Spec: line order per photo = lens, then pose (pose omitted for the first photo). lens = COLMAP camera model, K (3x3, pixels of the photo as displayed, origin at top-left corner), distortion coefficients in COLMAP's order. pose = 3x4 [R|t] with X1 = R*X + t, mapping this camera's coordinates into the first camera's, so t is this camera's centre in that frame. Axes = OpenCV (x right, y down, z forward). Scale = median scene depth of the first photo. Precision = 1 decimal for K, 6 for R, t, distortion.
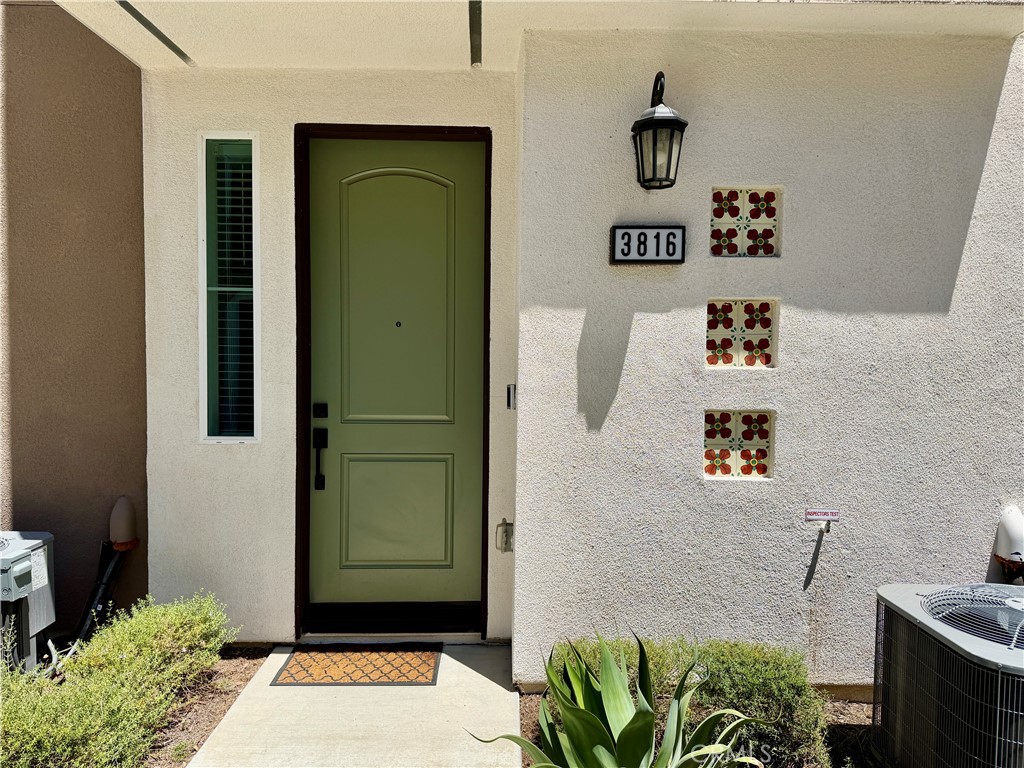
lens RADIAL K [[710.4, 0, 505.1], [0, 710.4, 389.9], [0, 0, 1]] dist [0.056185, -0.067688]
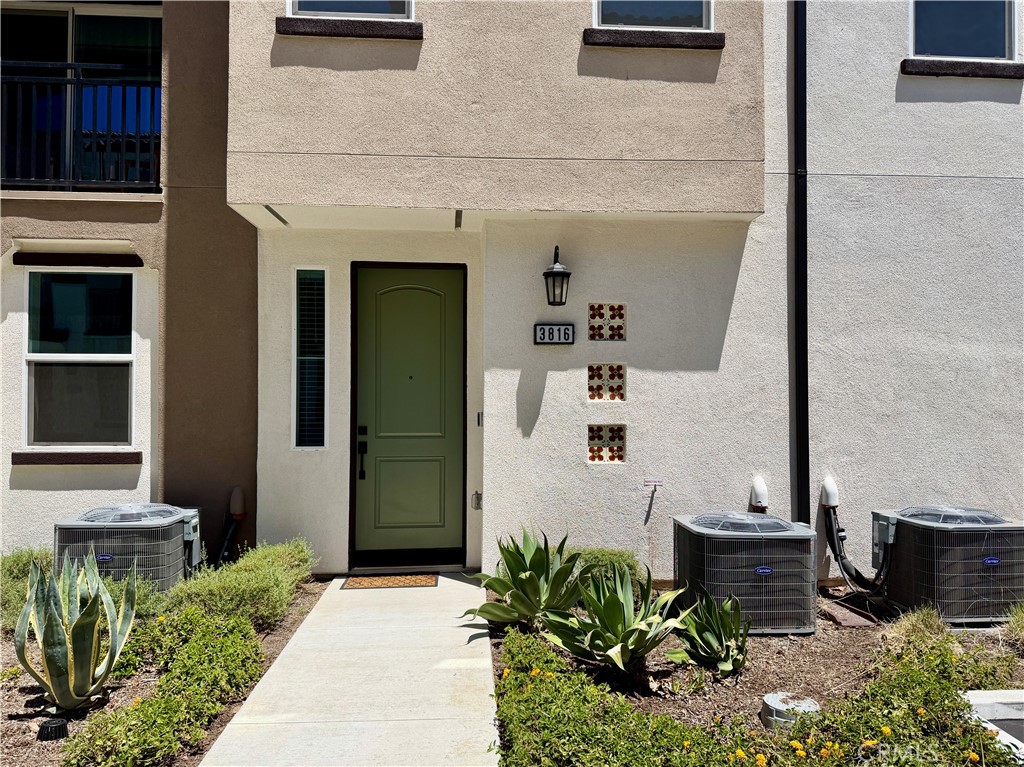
lens RADIAL K [[710.4, 0, 525.6], [0, 710.4, 382.6], [0, 0, 1]] dist [0.056185, -0.067688]
pose [[0.997088, -0.008066, 0.075838, -0.011286], [0.013526, 0.997330, -0.071760, 0.047189], [-0.075056, 0.072576, 0.994535, -0.759008]]
